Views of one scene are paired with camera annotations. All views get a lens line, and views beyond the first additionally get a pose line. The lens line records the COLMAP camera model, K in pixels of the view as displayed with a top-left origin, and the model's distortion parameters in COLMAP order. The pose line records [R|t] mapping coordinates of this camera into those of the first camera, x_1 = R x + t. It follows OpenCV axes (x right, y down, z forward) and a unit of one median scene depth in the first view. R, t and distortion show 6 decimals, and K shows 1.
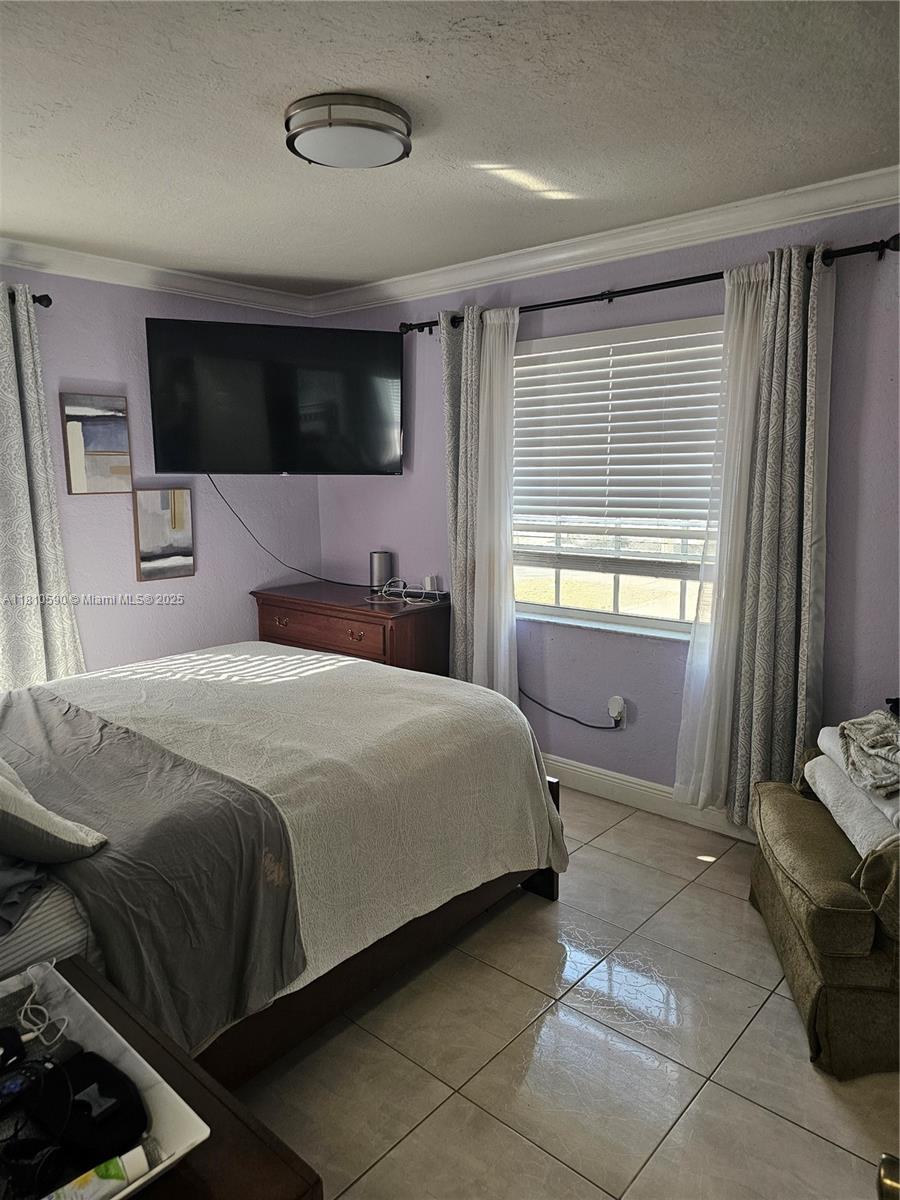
lens RADIAL K [[797.8, 0, 433.1], [0, 797.8, 589.8], [0, 0, 1]] dist [0.100377, -0.118688]
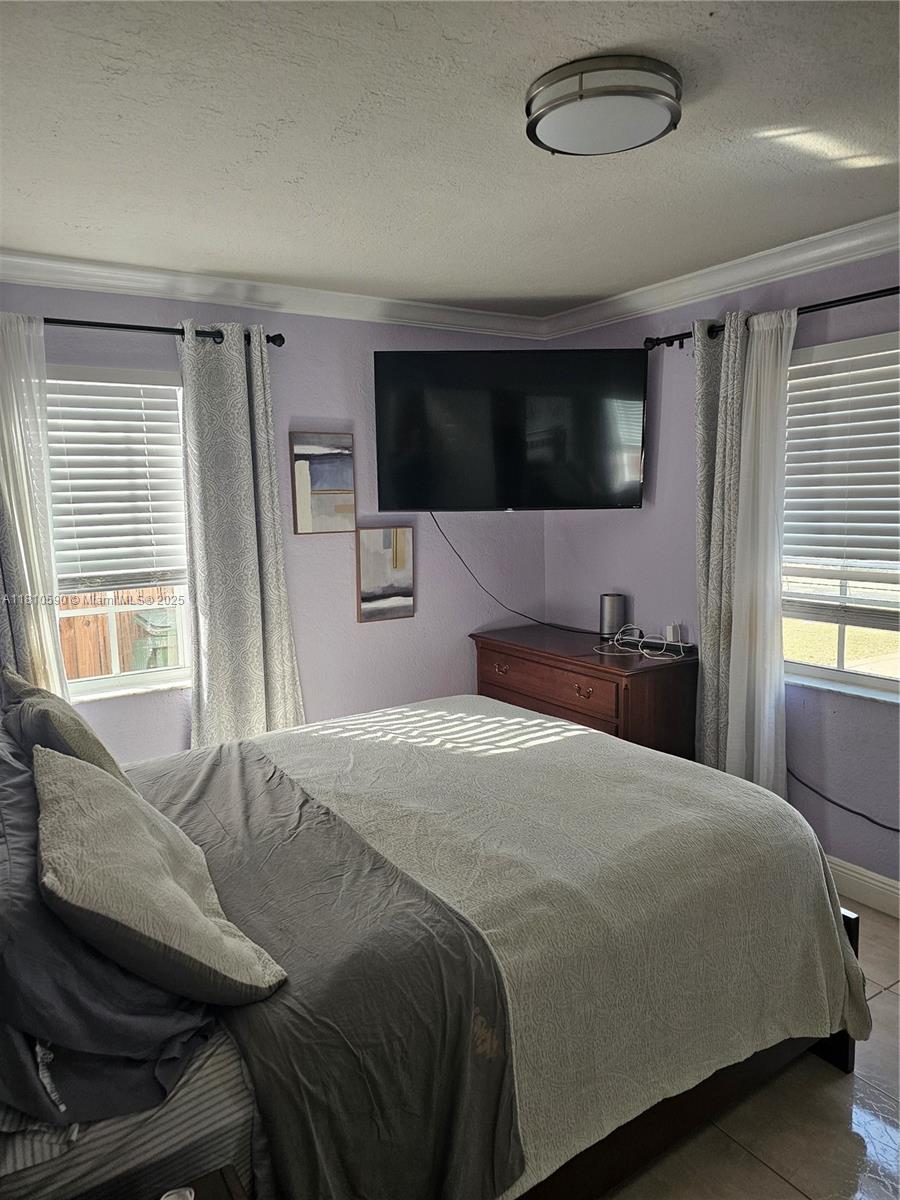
lens RADIAL K [[797.8, 0, 433.1], [0, 797.8, 589.8], [0, 0, 1]] dist [0.100377, -0.118688]
pose [[0.962288, 0.021596, -0.271175, -0.027346], [-0.029899, 0.999201, -0.026524, -0.037232], [0.270385, 0.033632, 0.962165, 0.140323]]
